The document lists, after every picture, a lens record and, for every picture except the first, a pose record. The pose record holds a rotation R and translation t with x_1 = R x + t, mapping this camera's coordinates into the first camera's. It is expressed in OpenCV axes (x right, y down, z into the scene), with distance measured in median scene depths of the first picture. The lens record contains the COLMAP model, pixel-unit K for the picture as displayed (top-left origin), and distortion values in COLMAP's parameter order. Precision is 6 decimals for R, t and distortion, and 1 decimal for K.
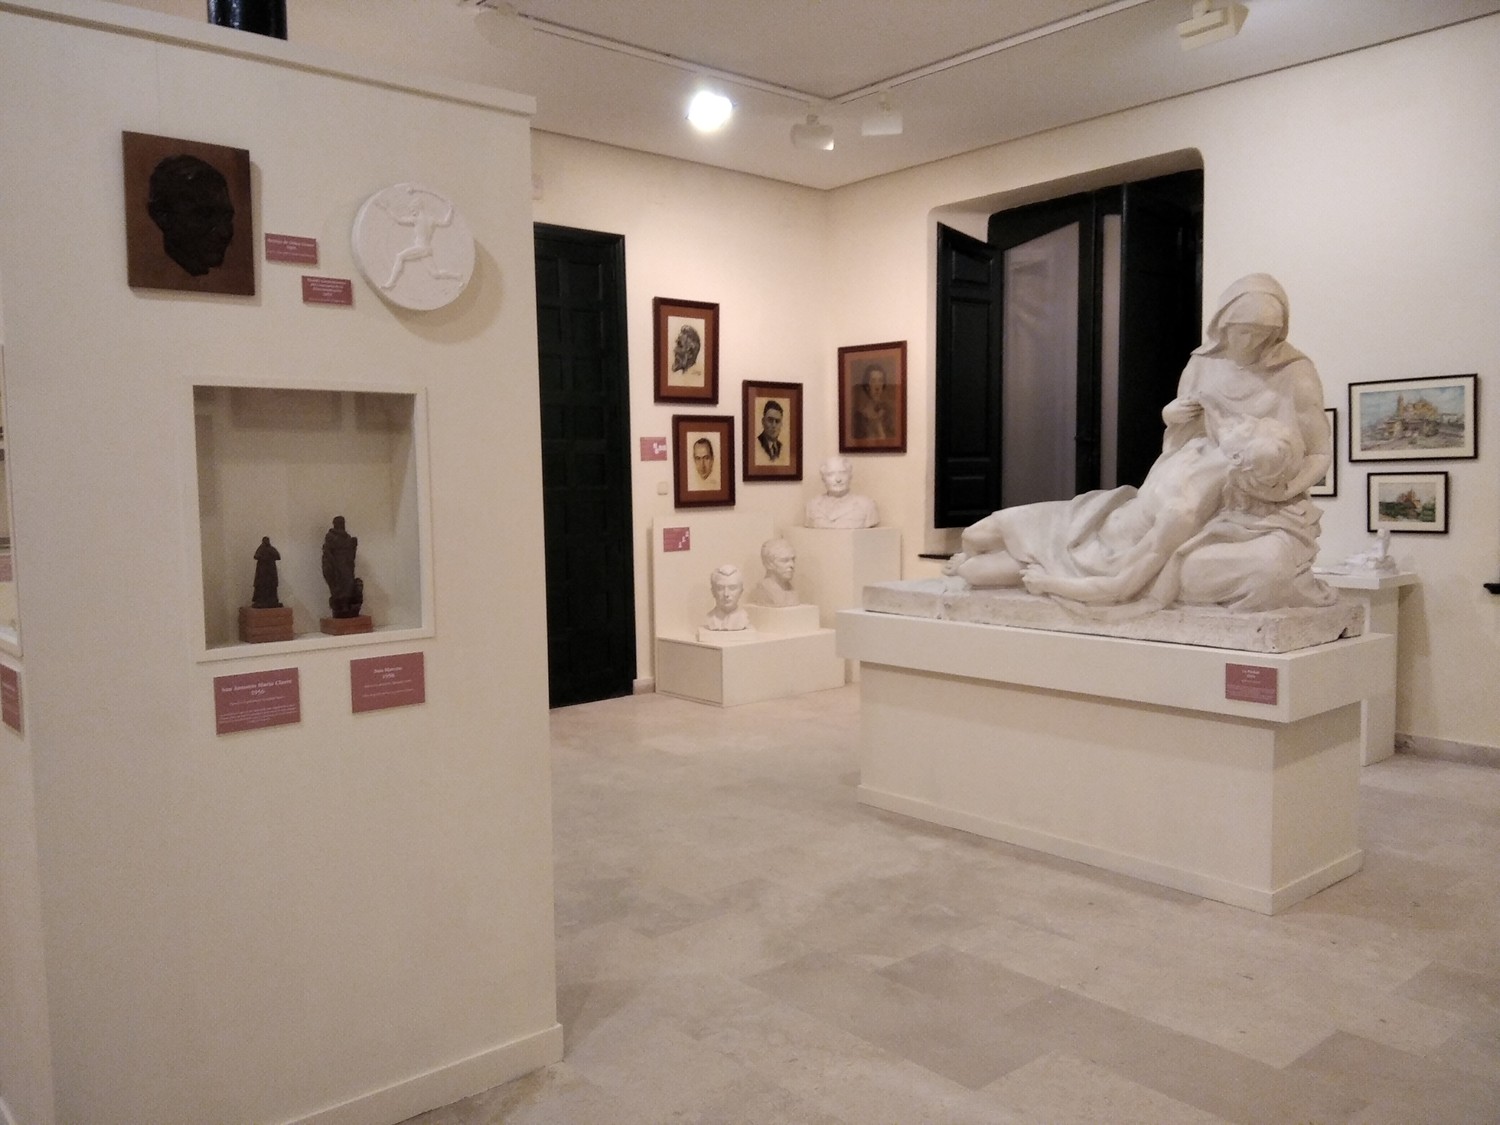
lens RADIAL K [[1225.1, 0, 750.5], [0, 1225.1, 558.6], [0, 0, 1]] dist [0.074034, -0.005436]
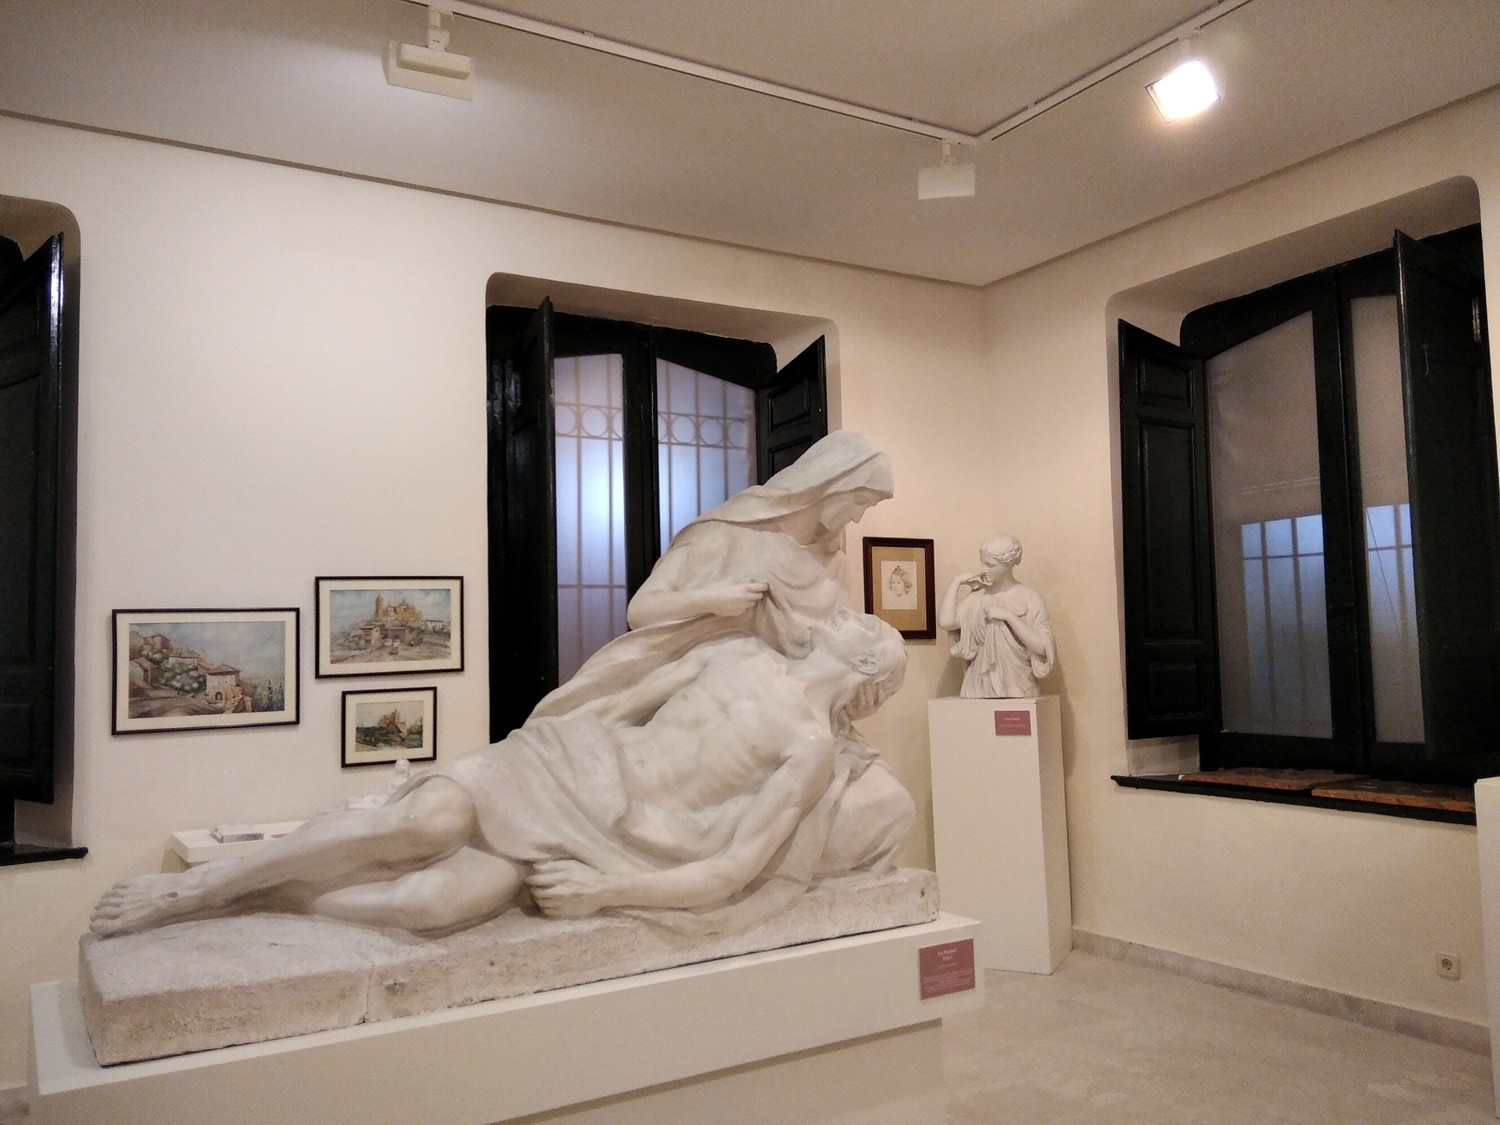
lens RADIAL K [[1225.1, 0, 750.3], [0, 1225.1, 558.9], [0, 0, 1]] dist [0.074034, -0.005436]
pose [[0.185303, 0.080788, 0.979355, -0.236035], [0.093124, 0.990686, -0.099343, -0.051675], [-0.978259, 0.109610, 0.176053, 0.621210]]
